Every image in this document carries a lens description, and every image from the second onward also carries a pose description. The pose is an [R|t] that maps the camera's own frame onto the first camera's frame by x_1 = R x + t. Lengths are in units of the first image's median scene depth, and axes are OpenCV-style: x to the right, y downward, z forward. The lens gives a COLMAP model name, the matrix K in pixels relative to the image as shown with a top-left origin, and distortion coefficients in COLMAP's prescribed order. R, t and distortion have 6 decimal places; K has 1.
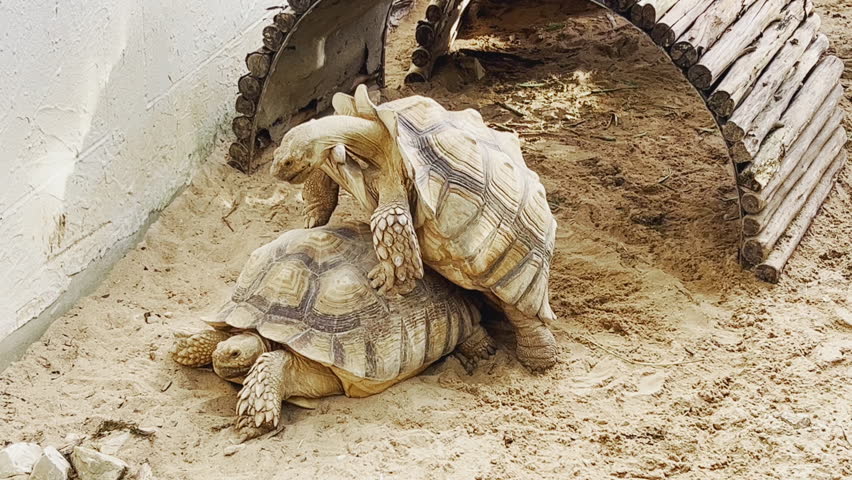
lens RADIAL K [[1628.0, 0, 420.2], [0, 1628.0, 234.7], [0, 0, 1]] dist [0.056139, 0.000000]
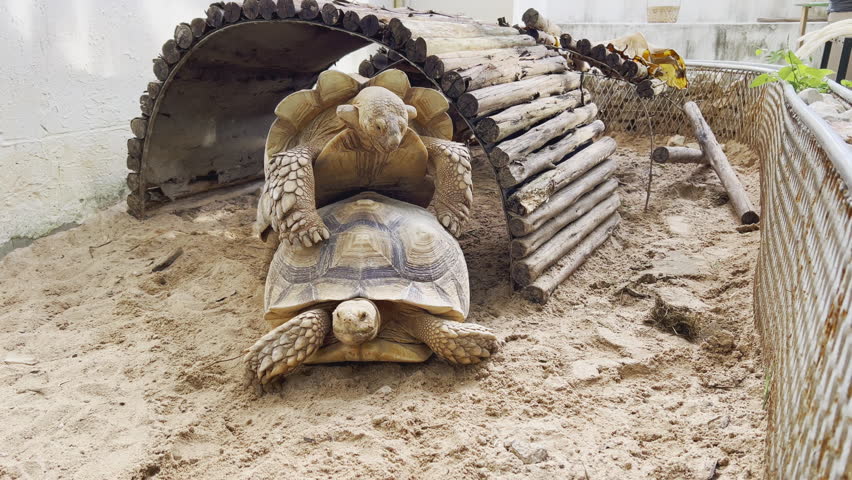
lens RADIAL K [[702.8, 0, 428.0], [0, 702.8, 239.9], [0, 0, 1]] dist [0.025003, -0.058007]
pose [[0.998766, 0.015860, -0.047065, 0.163902], [-0.021376, 0.992650, -0.119114, 0.044076], [0.044830, 0.119973, 0.991764, 0.539103]]
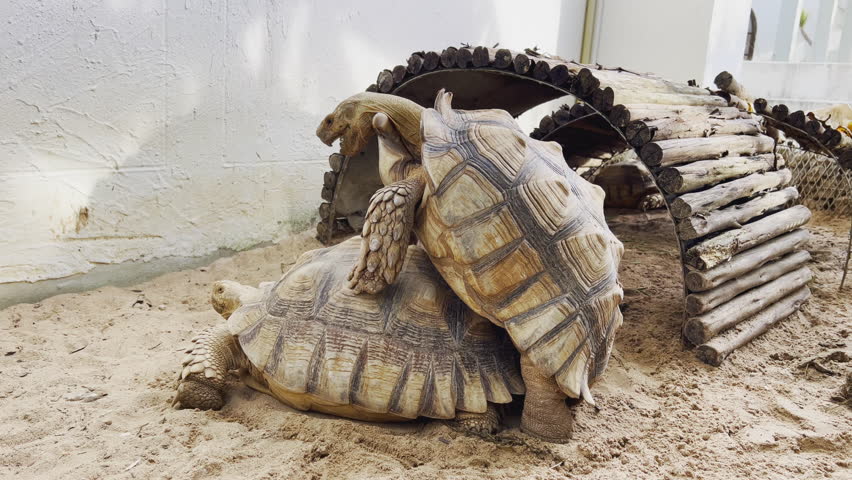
lens RADIAL K [[702.8, 0, 424.6], [0, 702.8, 239.9], [0, 0, 1]] dist [0.025003, -0.058007]
pose [[0.954096, 0.102179, -0.281532, 0.160662], [-0.159527, 0.968941, -0.188958, 0.064985], [0.253480, 0.225196, 0.940763, 0.529150]]
